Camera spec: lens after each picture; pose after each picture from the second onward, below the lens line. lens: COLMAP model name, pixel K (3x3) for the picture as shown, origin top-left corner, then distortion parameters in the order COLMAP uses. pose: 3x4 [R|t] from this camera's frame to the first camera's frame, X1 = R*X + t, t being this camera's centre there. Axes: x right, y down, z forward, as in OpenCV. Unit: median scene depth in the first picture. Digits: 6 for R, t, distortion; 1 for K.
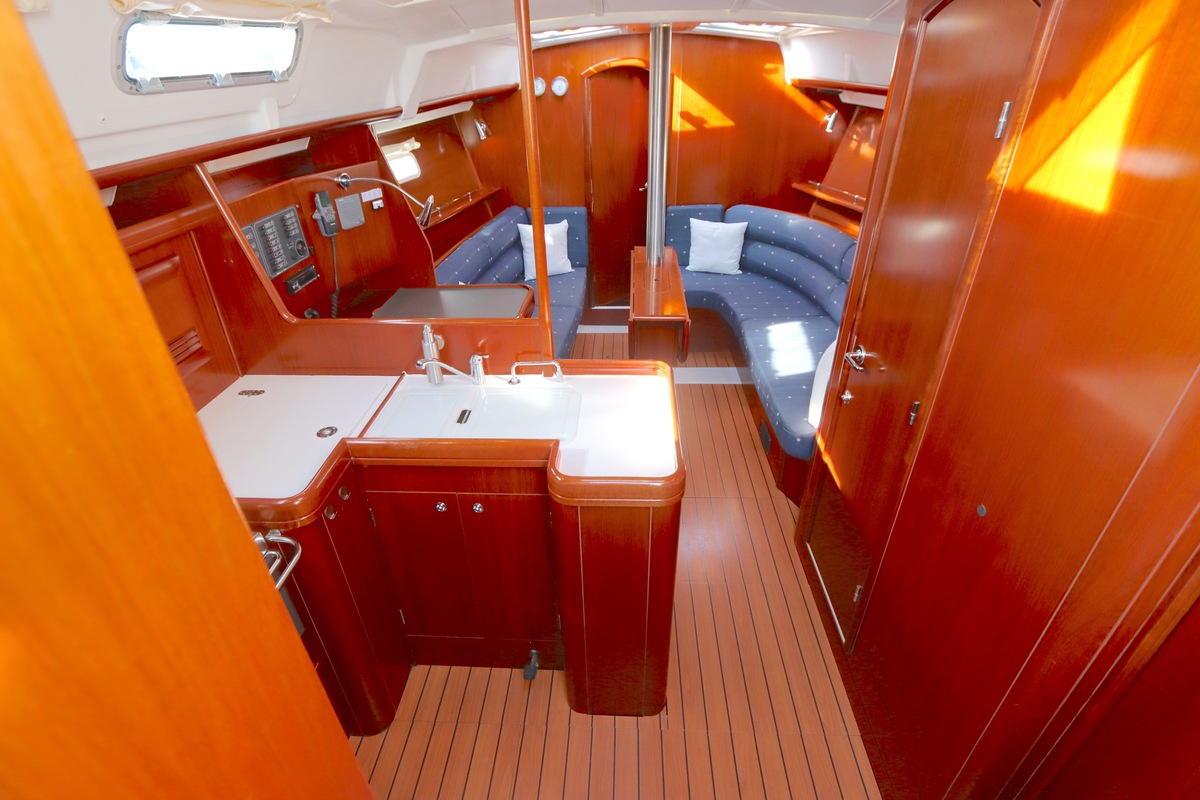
lens RADIAL K [[566.7, 0, 597.1], [0, 566.7, 395.7], [0, 0, 1]] dist [-0.017698, 0.001676]
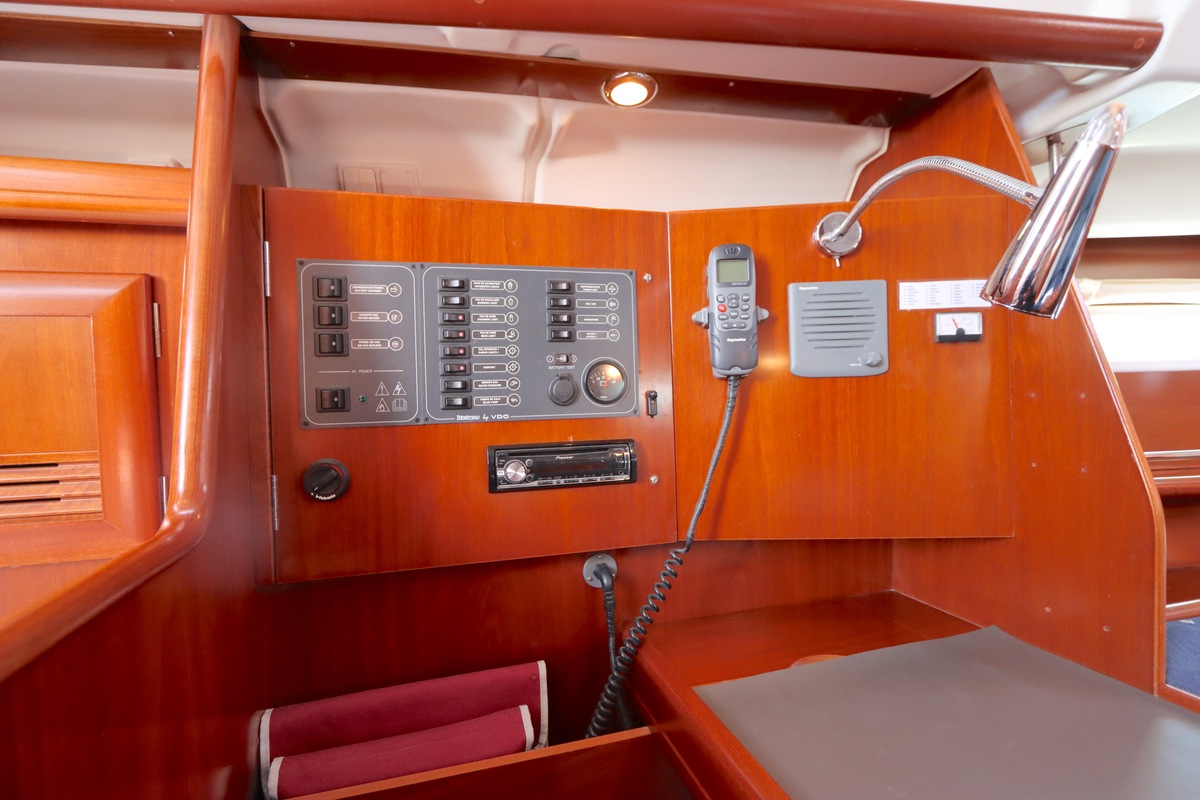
lens RADIAL K [[572.8, 0, 597.6], [0, 572.8, 396.4], [0, 0, 1]] dist [-0.026444, 0.005961]
pose [[0.335678, 0.032018, -0.941432, -0.120680], [-0.468140, 0.872933, -0.137232, -0.124860], [0.817414, 0.486788, 0.308014, 0.544285]]
